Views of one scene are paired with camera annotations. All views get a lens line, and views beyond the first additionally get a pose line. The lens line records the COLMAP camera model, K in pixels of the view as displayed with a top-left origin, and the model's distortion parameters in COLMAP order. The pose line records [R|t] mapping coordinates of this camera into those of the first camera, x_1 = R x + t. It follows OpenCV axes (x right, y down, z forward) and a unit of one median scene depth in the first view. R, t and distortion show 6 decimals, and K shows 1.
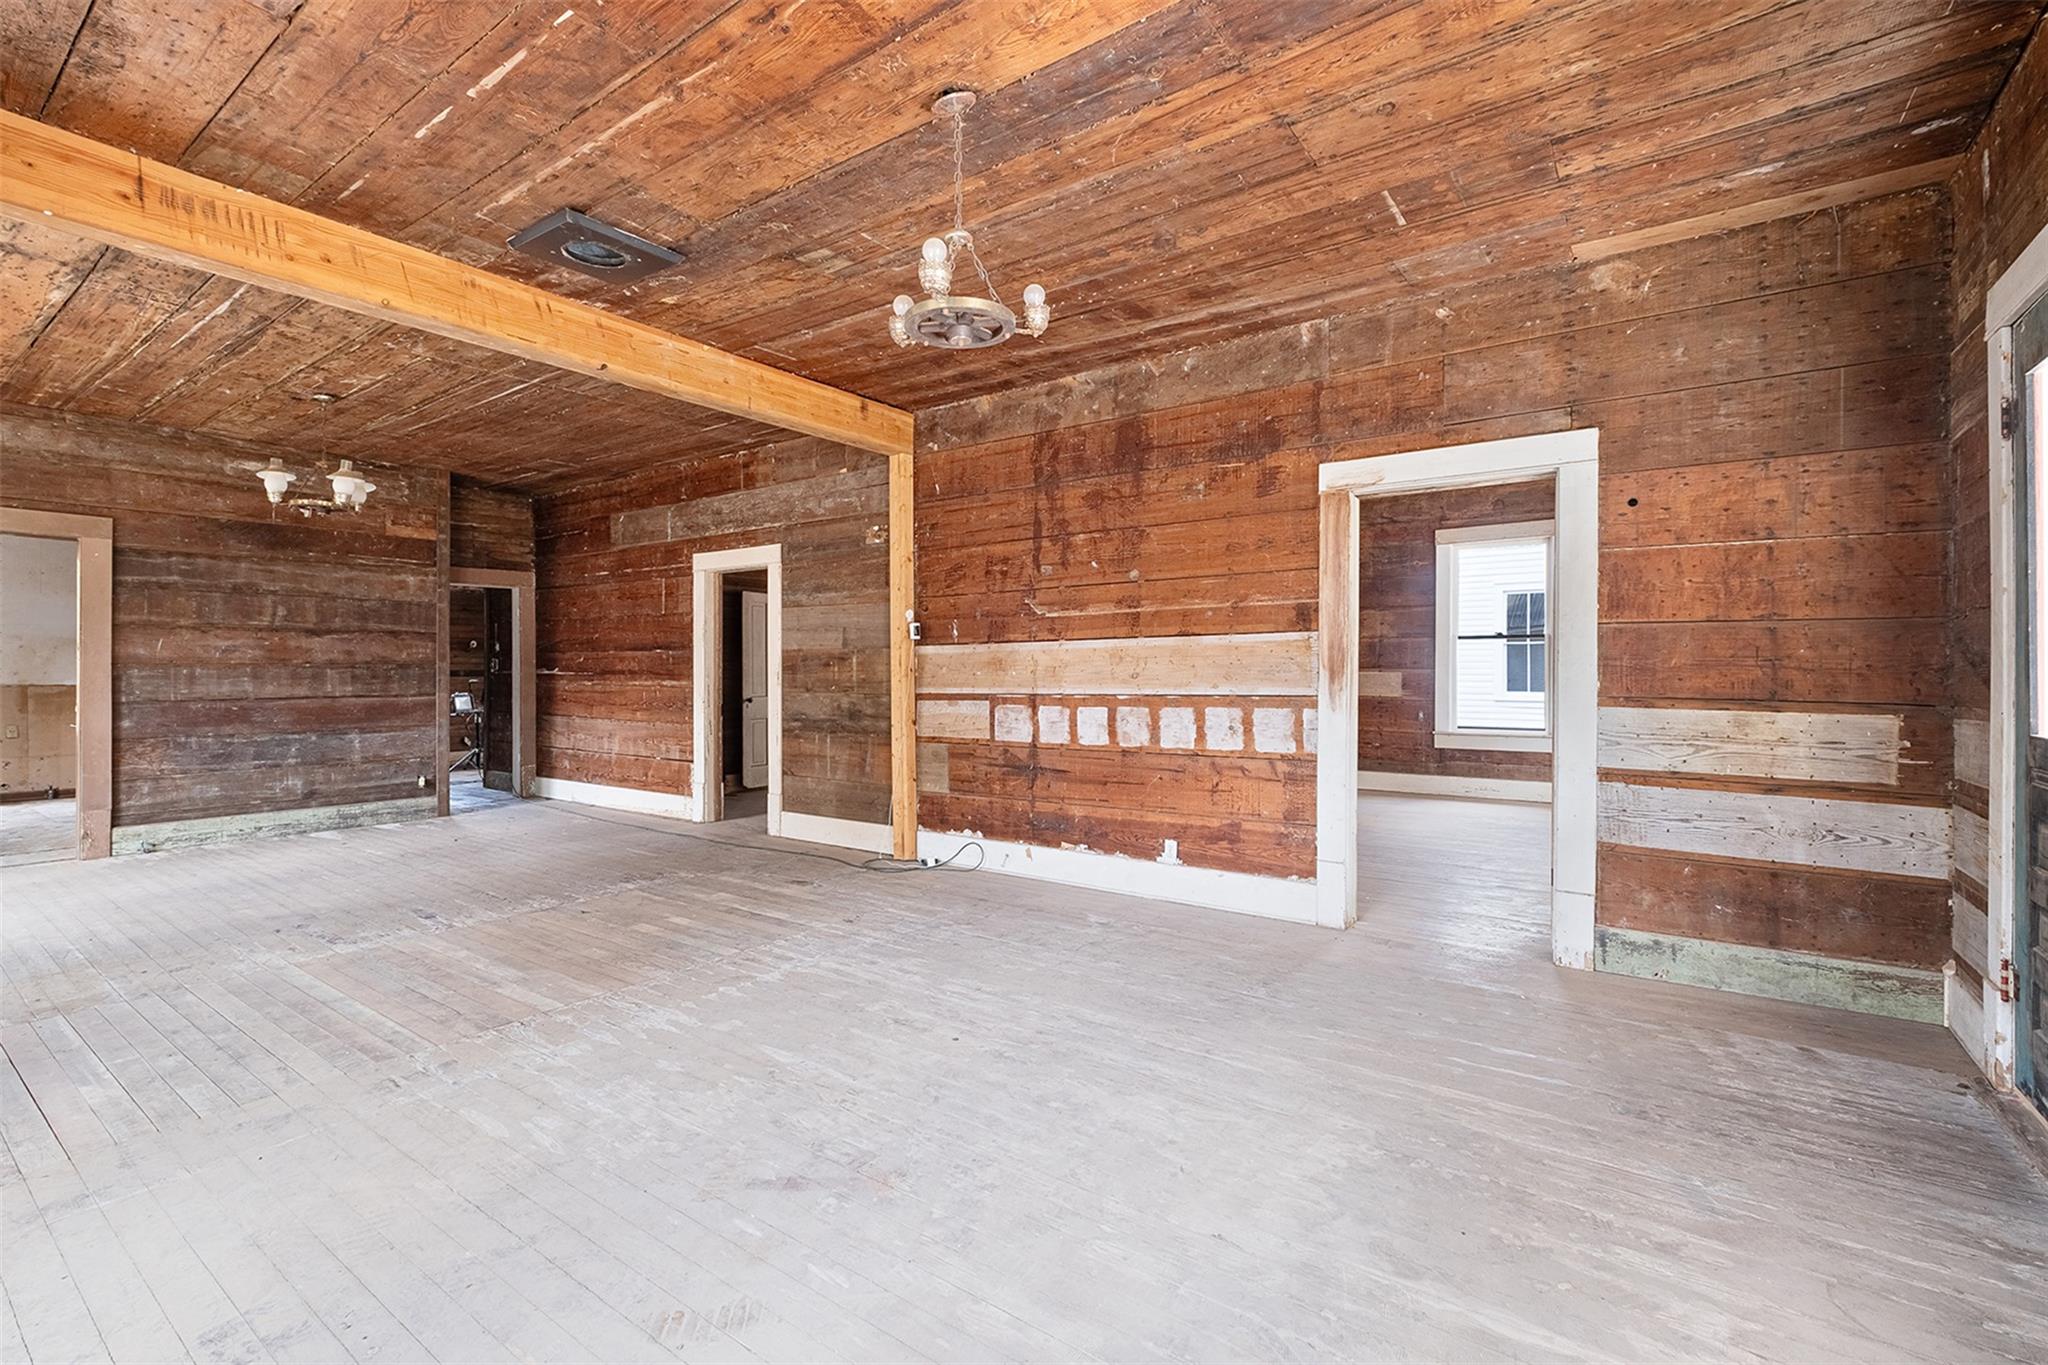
lens RADIAL K [[889.2, 0, 1027.5], [0, 889.2, 671.0], [0, 0, 1]] dist [0.006935, -0.005659]
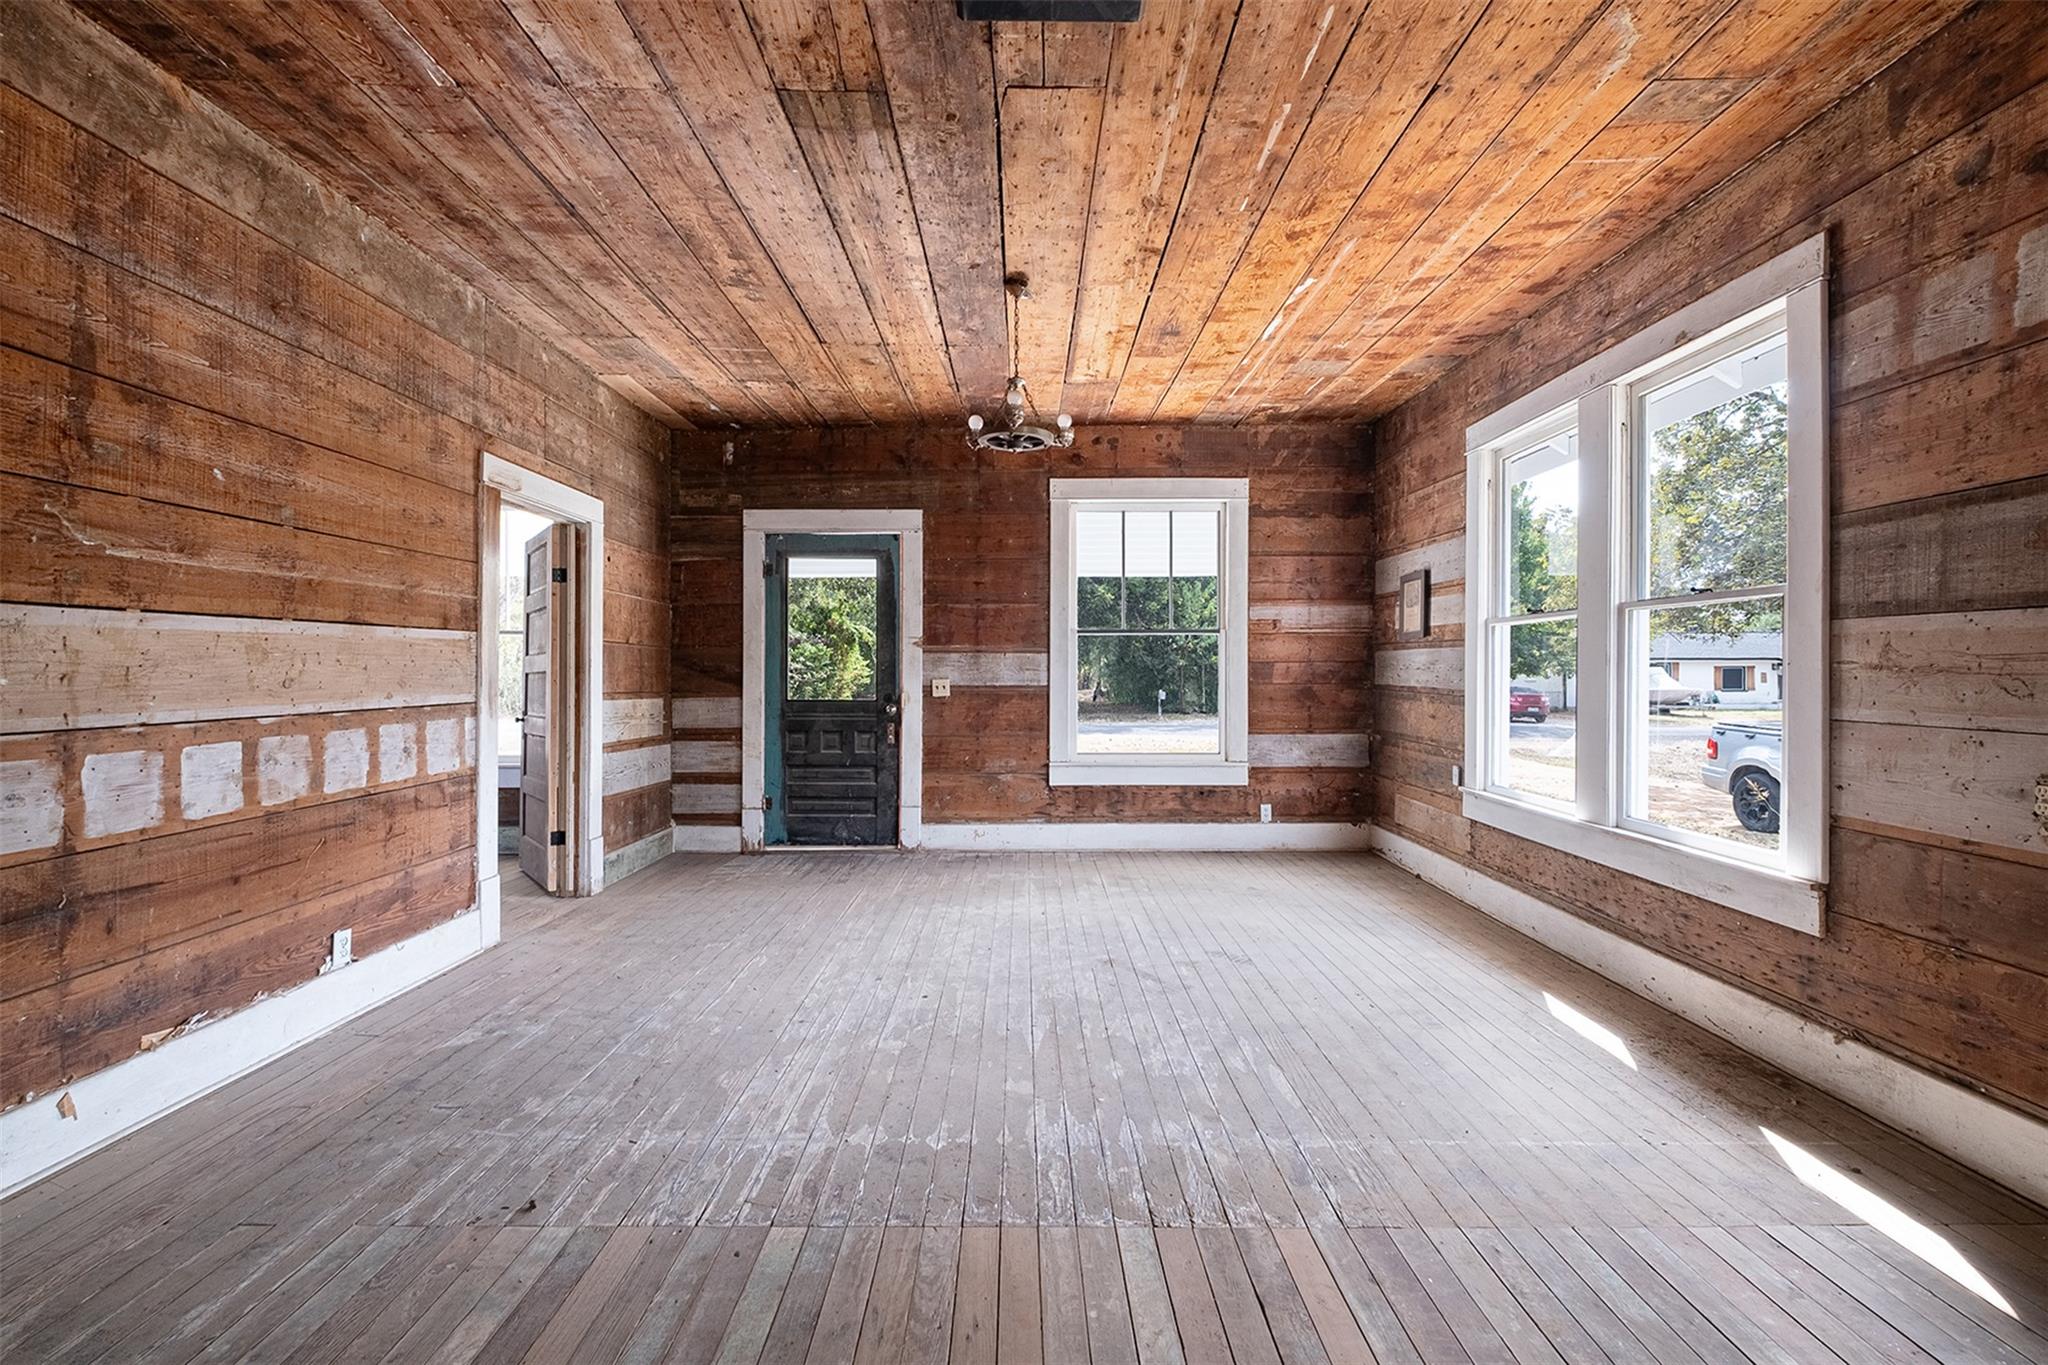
lens RADIAL K [[886.4, 0, 1027.5], [0, 886.4, 673.6], [0, 0, 1]] dist [0.005178, -0.006335]
pose [[-0.585154, 0.002239, 0.810919, -0.599056], [0.002398, 0.999997, -0.001031, 0.000570], [-0.810919, 0.001341, -0.585158, 0.864402]]
